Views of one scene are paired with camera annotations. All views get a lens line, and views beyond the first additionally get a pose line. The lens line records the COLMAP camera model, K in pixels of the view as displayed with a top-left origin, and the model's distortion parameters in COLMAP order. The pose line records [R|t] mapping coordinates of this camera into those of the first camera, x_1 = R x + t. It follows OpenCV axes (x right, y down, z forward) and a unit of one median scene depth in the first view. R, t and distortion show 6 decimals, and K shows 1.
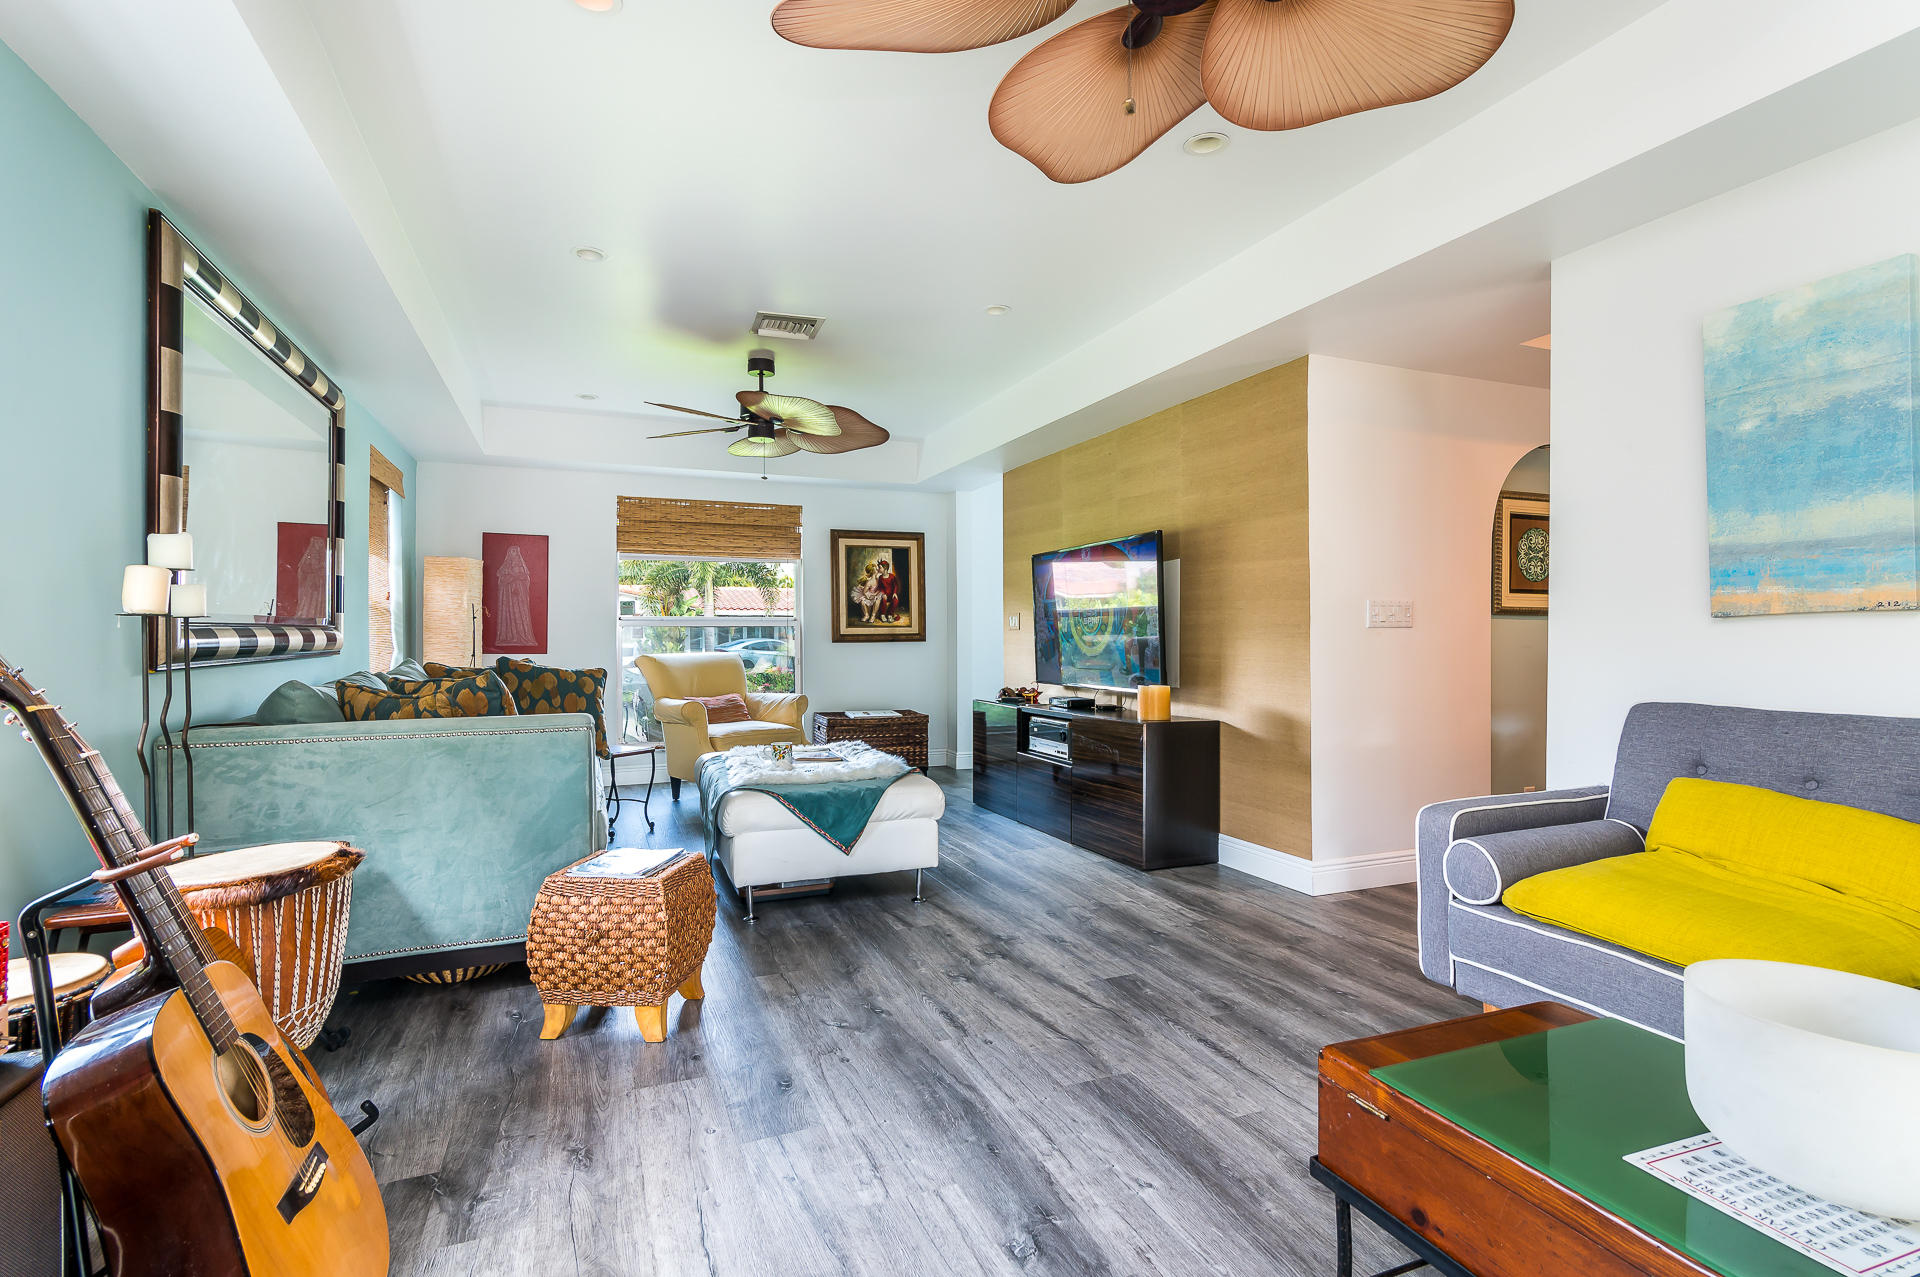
lens RADIAL K [[912.5, 0, 962.1], [0, 912.5, 638.6], [0, 0, 1]] dist [0.013699, 0.000319]
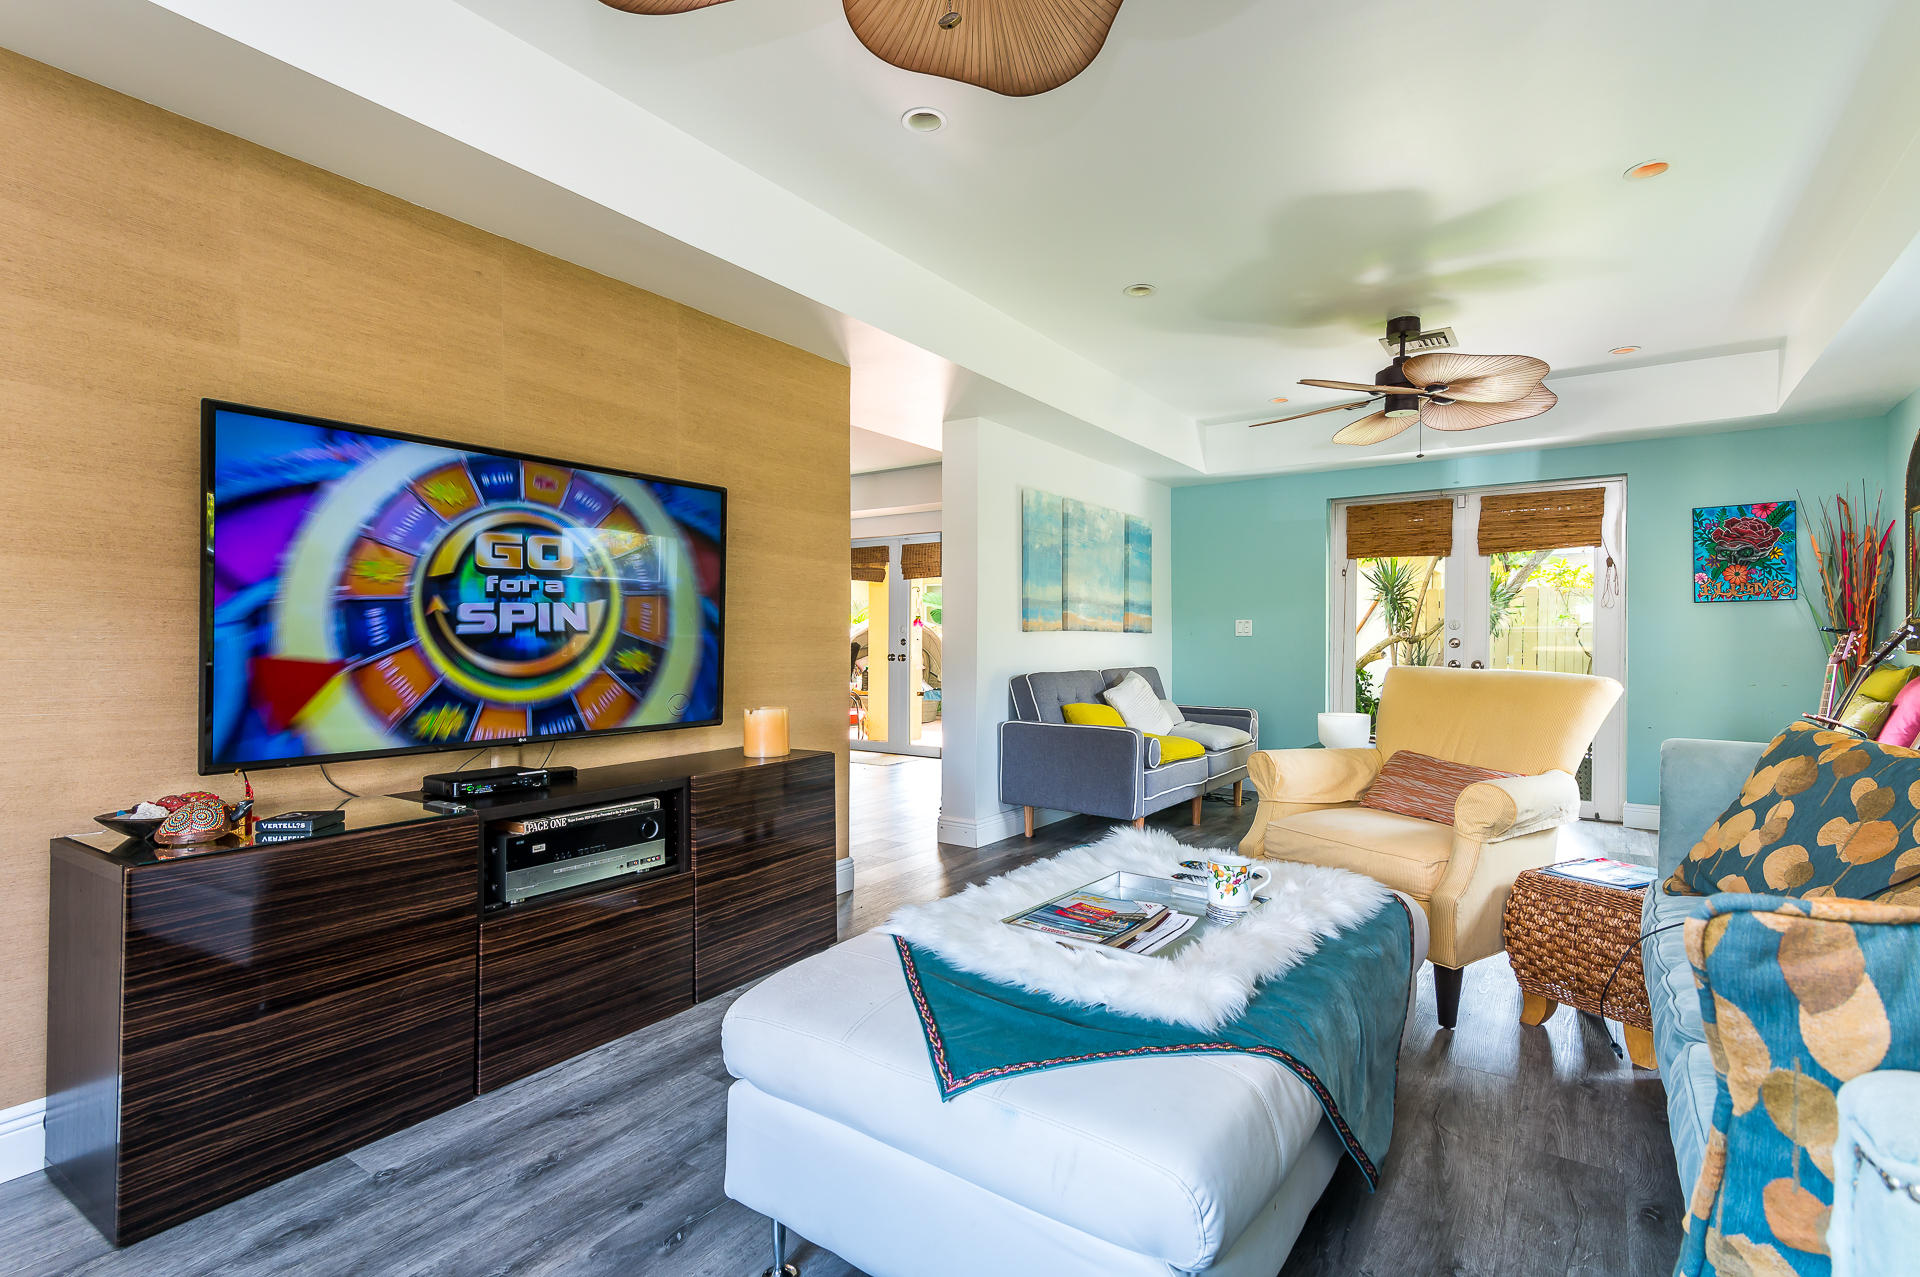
lens RADIAL K [[912.5, 0, 962.1], [0, 912.5, 638.6], [0, 0, 1]] dist [0.013699, 0.000319]
pose [[-0.545850, 0.006040, 0.837861, -0.738127], [0.004149, 0.999981, -0.004506, 0.001345], [-0.837873, 0.001016, -0.545865, 1.933050]]
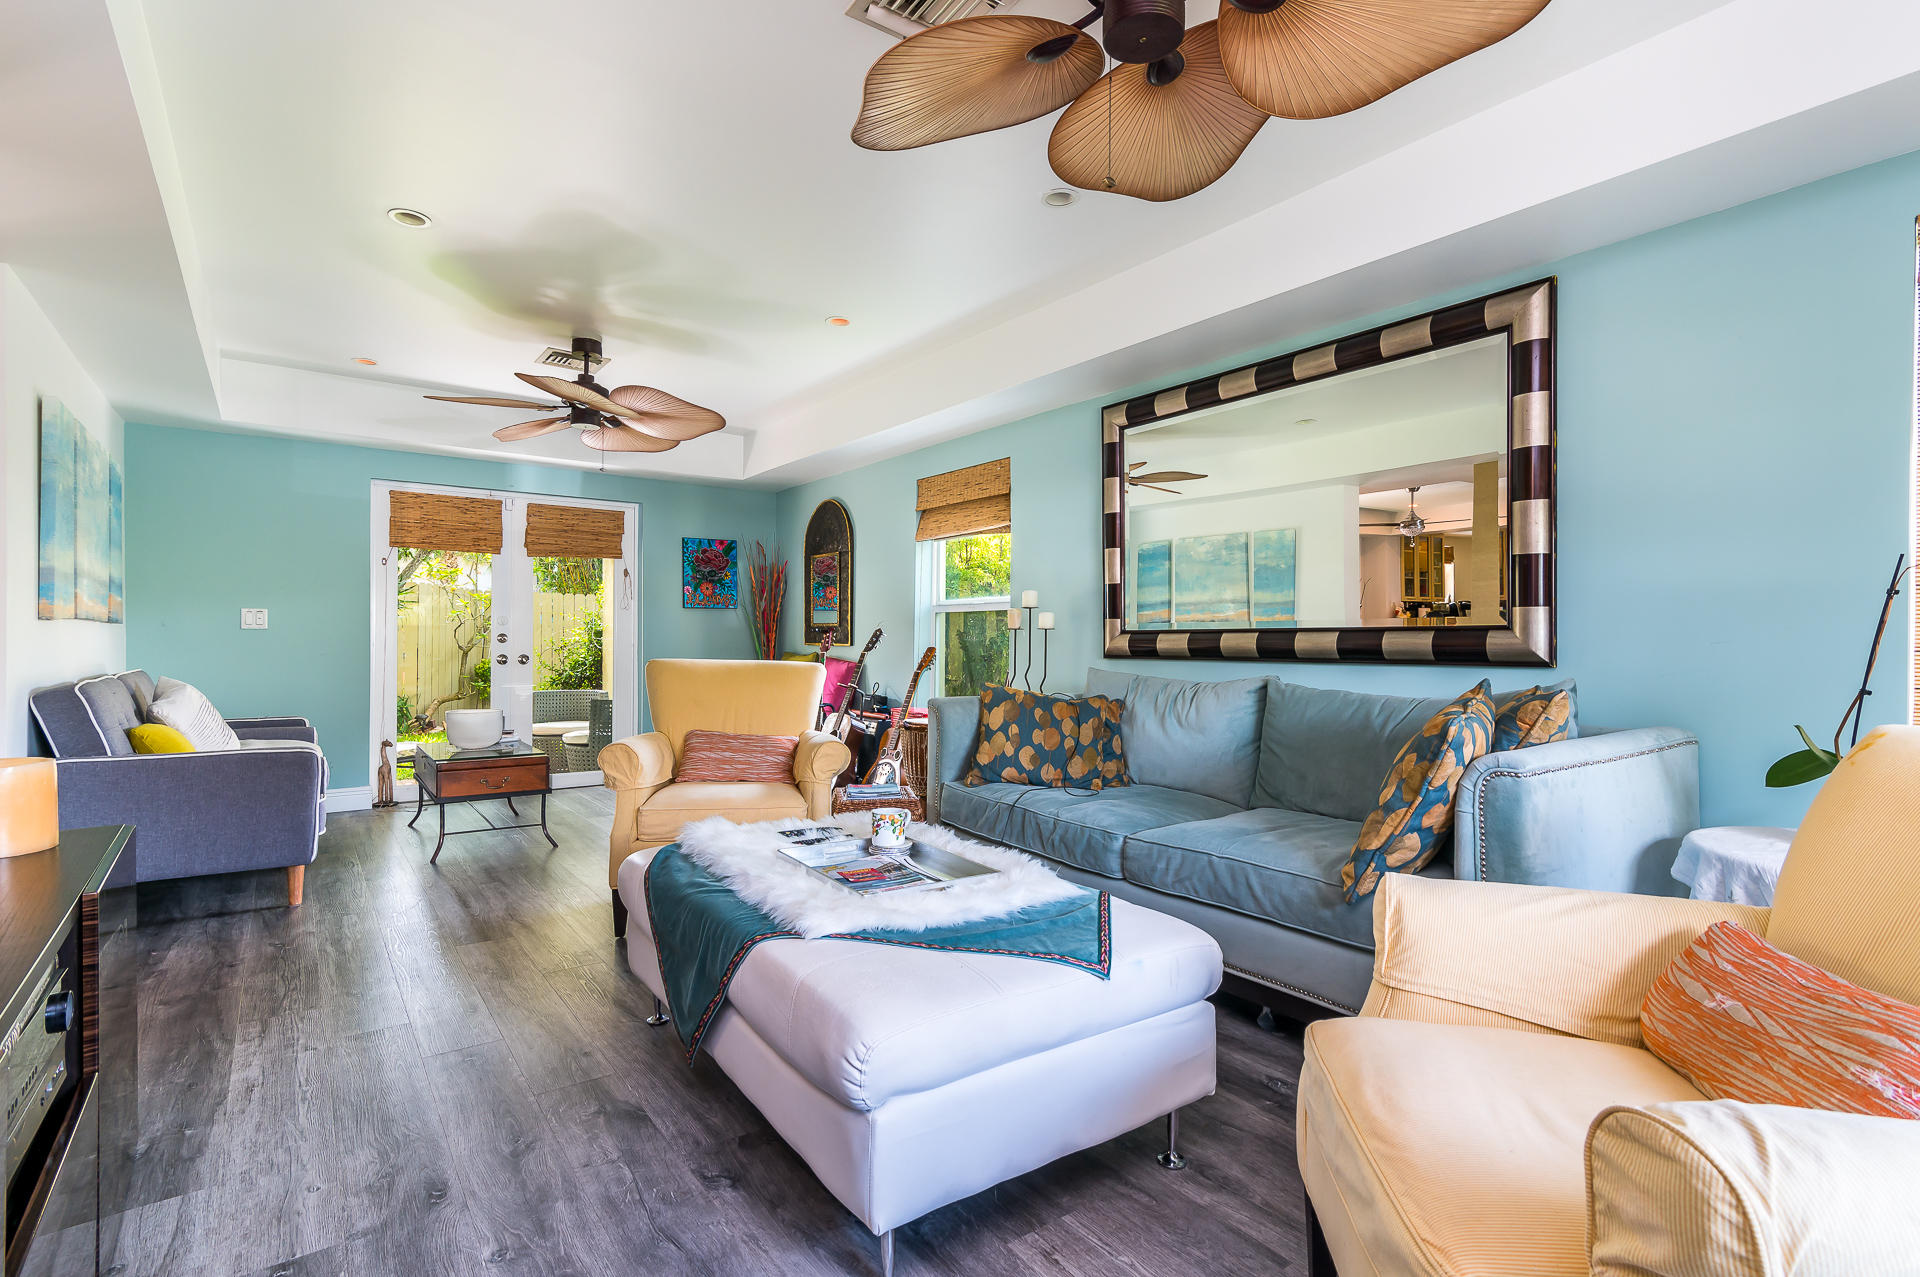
lens RADIAL K [[912.5, 0, 962.1], [0, 912.5, 638.6], [0, 0, 1]] dist [0.013699, 0.000319]
pose [[-0.970203, -0.000200, -0.242294, -0.132342], [-0.001260, 0.999990, 0.004220, -0.002409], [0.242291, 0.004400, -0.970194, 2.249714]]
